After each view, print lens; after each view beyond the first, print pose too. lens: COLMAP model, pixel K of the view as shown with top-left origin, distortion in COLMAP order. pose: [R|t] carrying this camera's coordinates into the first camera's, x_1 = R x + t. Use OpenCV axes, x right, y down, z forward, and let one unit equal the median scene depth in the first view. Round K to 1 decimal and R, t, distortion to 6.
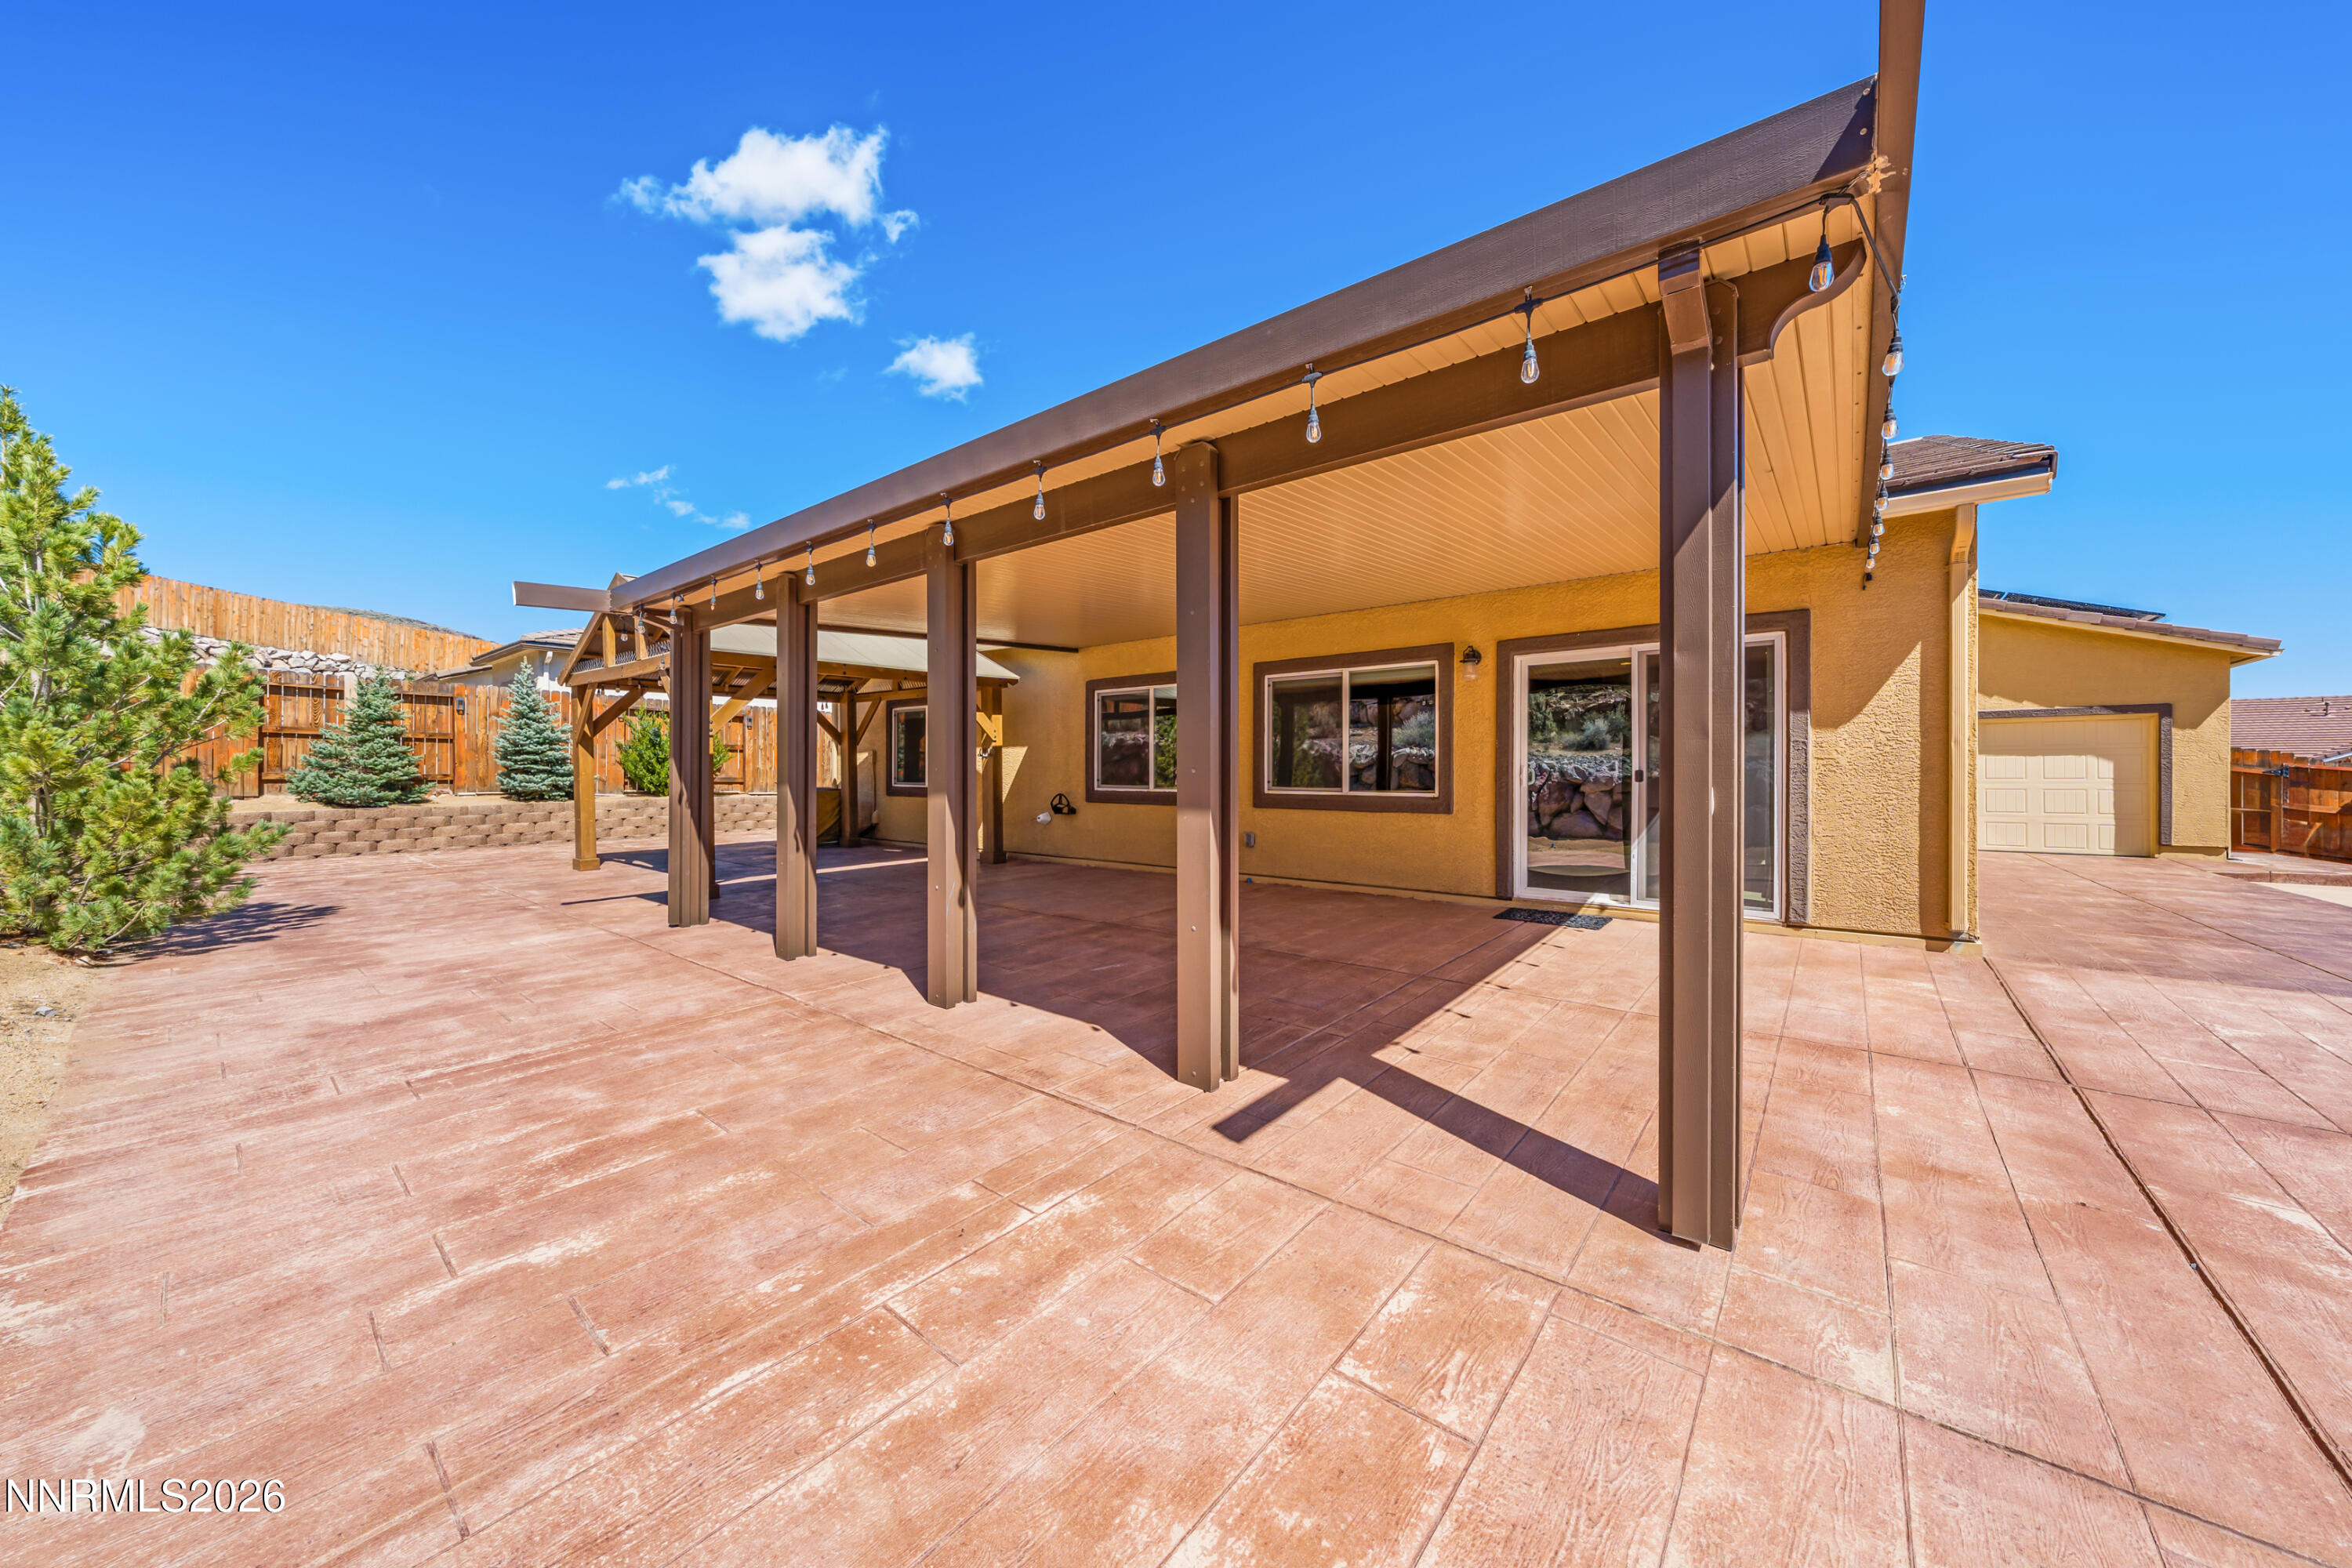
lens RADIAL K [[801.7, 0, 1185.7], [0, 801.7, 773.9], [0, 0, 1]] dist [0.000721, 0.000101]
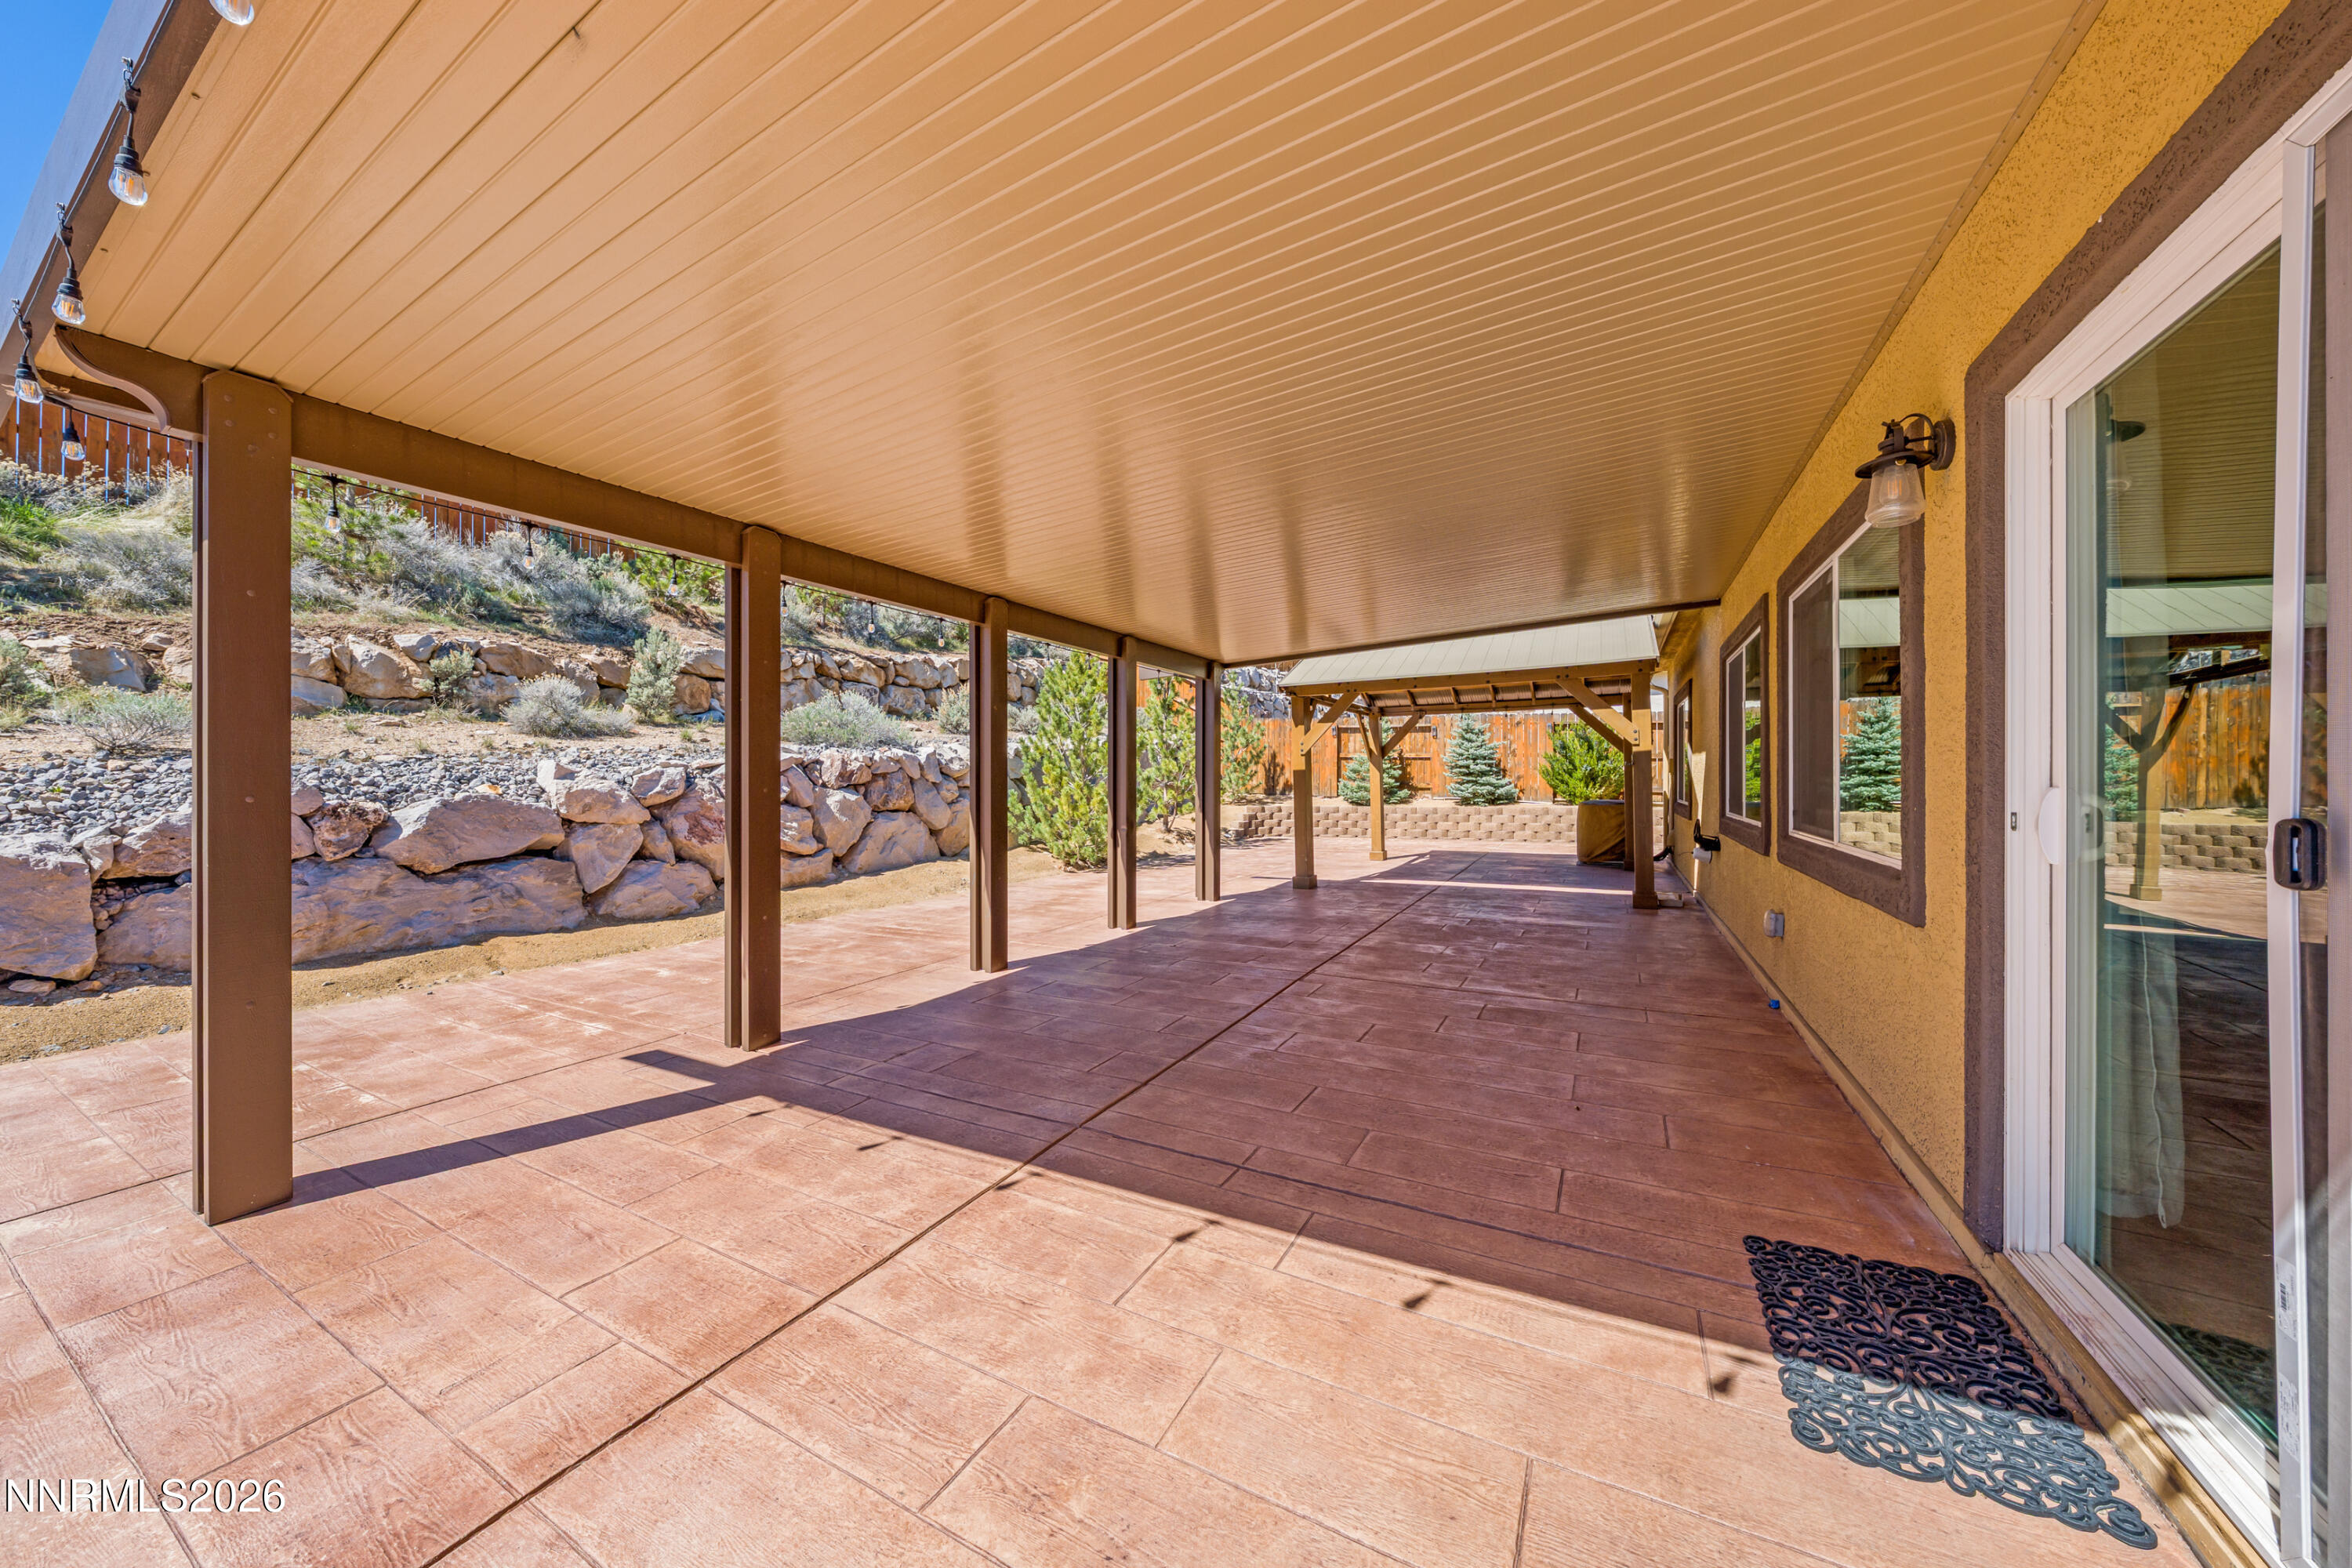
lens RADIAL K [[801.7, 0, 1183.6], [0, 801.7, 764.2], [0, 0, 1]] dist [0.000721, 0.000101]
pose [[0.181653, -0.017516, -0.983207, 1.104398], [-0.003215, 0.999825, -0.018407, -0.020415], [0.983357, 0.006505, 0.181565, 1.155379]]
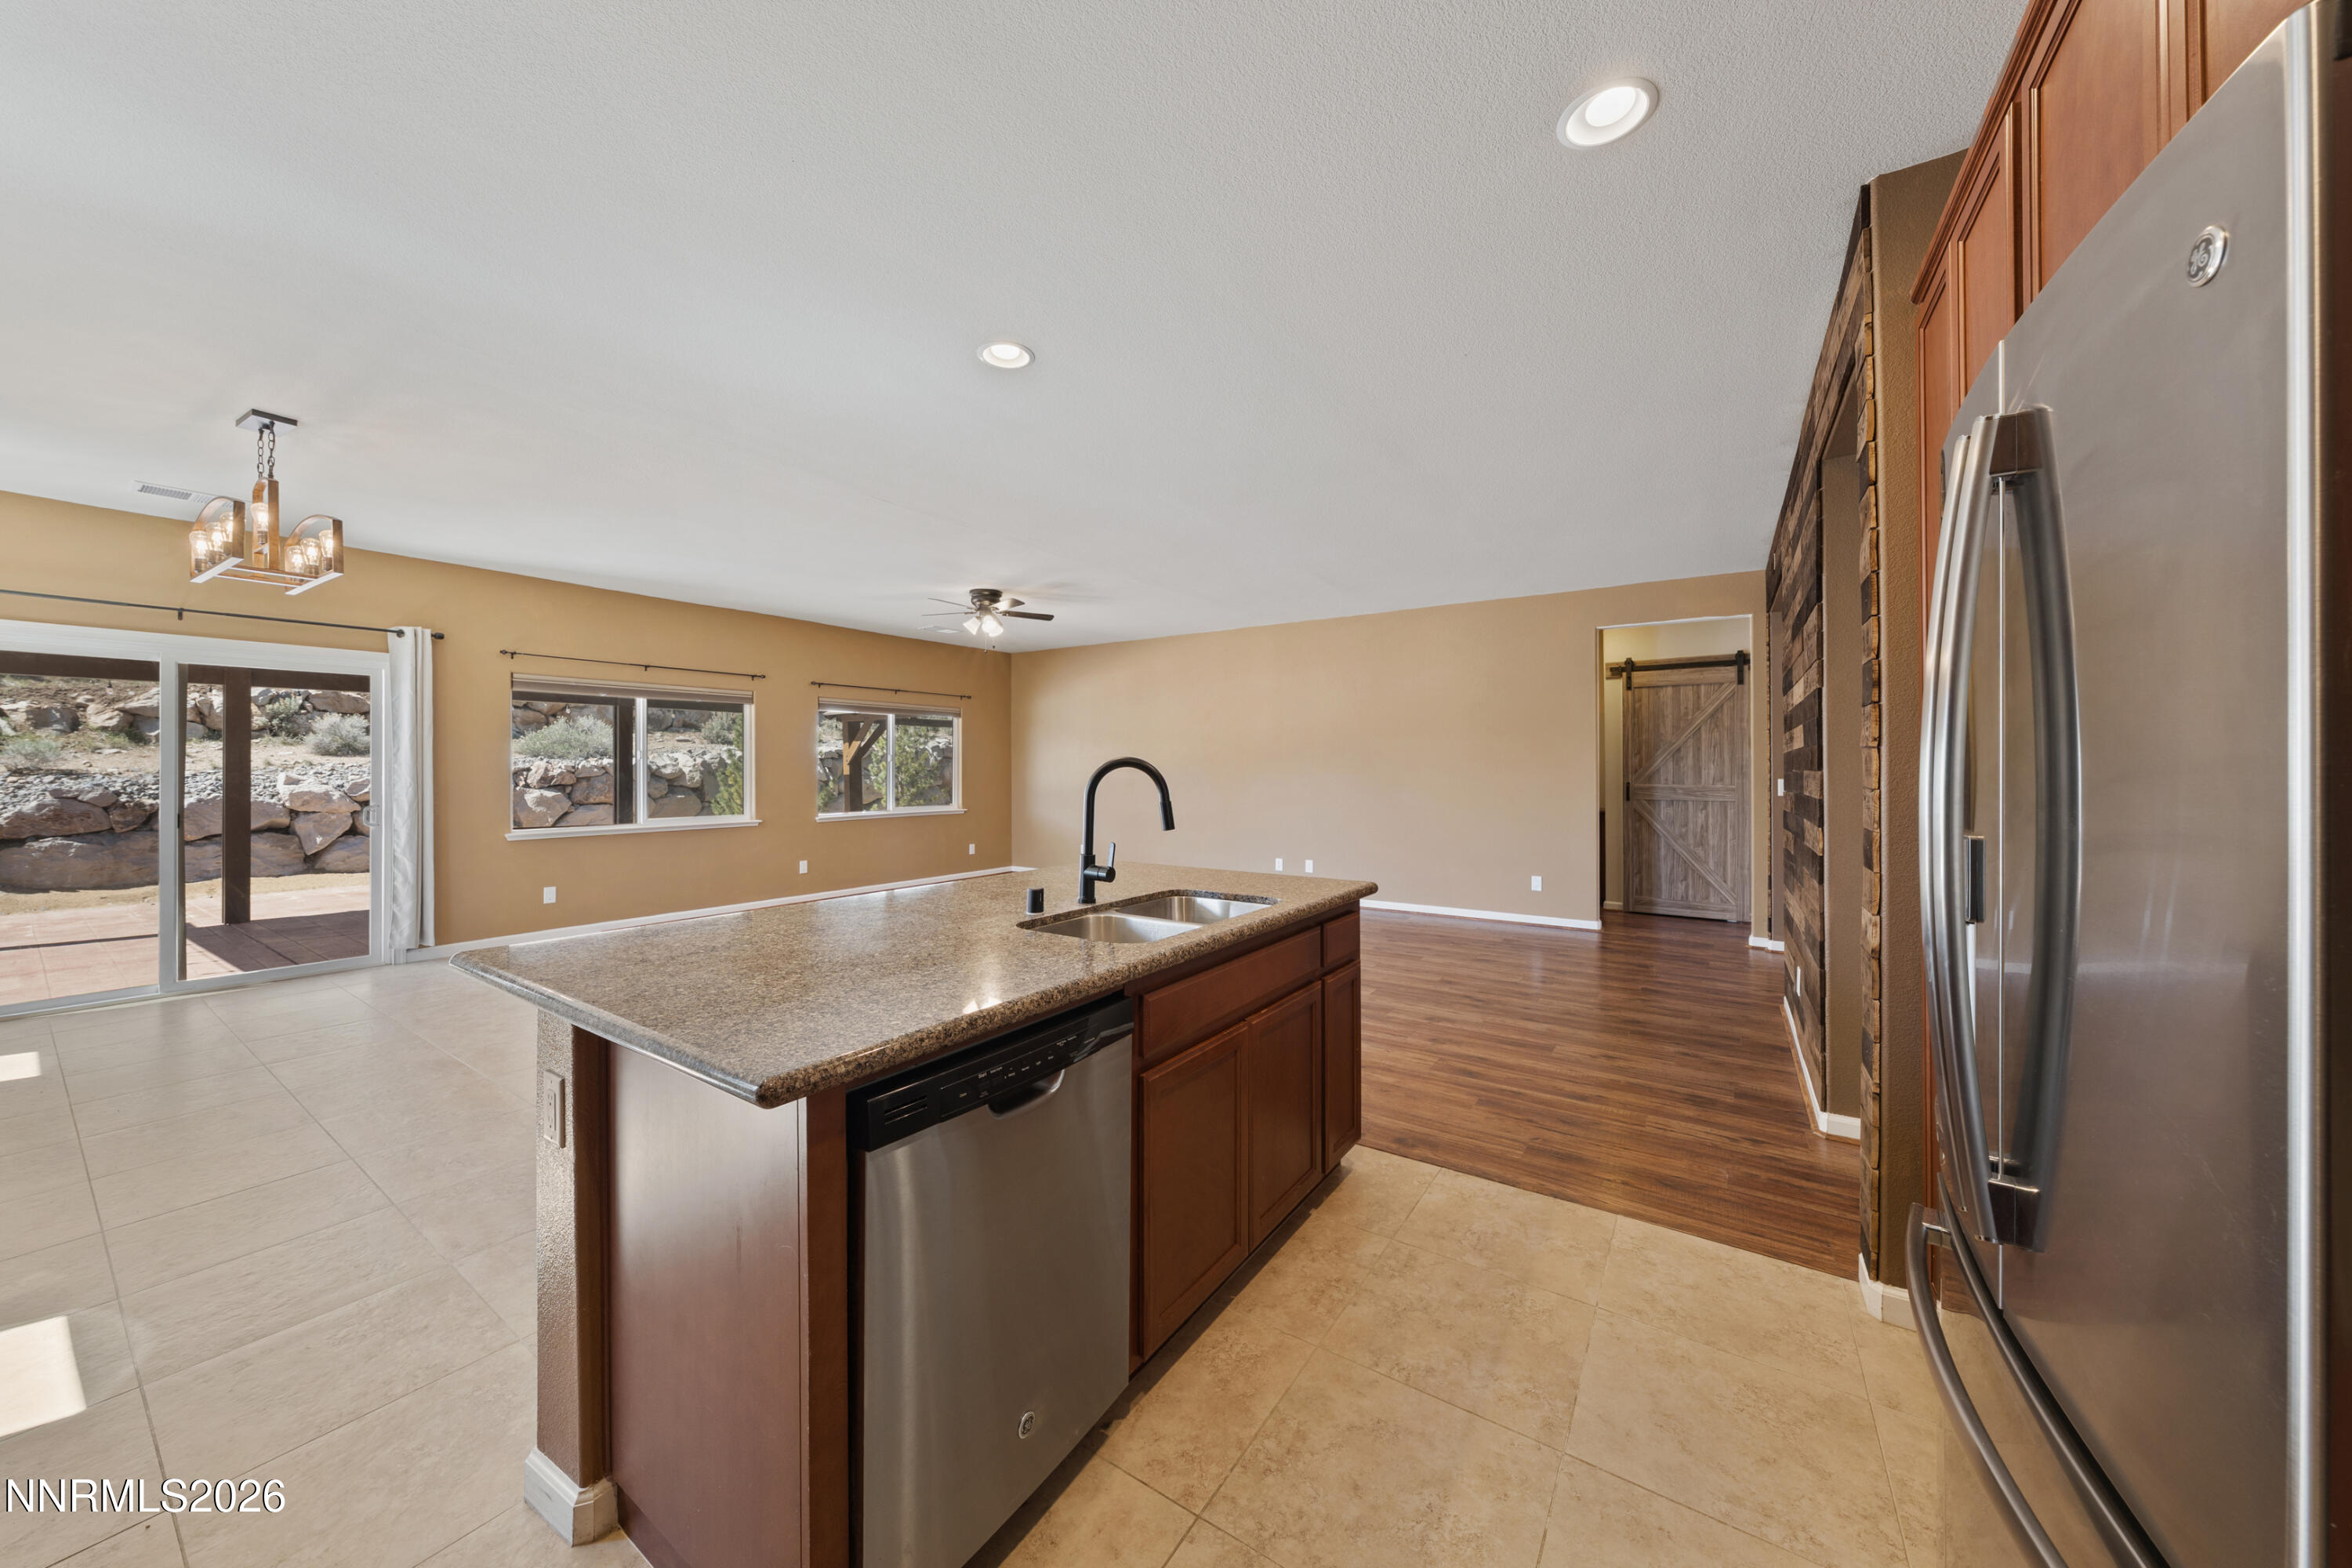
lens RADIAL K [[801.7, 0, 1164.1], [0, 801.7, 766.2], [0, 0, 1]] dist [0.000721, 0.000101]
pose [[0.080065, -0.003790, -0.996782, 2.193375], [-0.001263, 0.999992, -0.003903, -0.072667], [0.996789, 0.001571, 0.080060, 2.945207]]
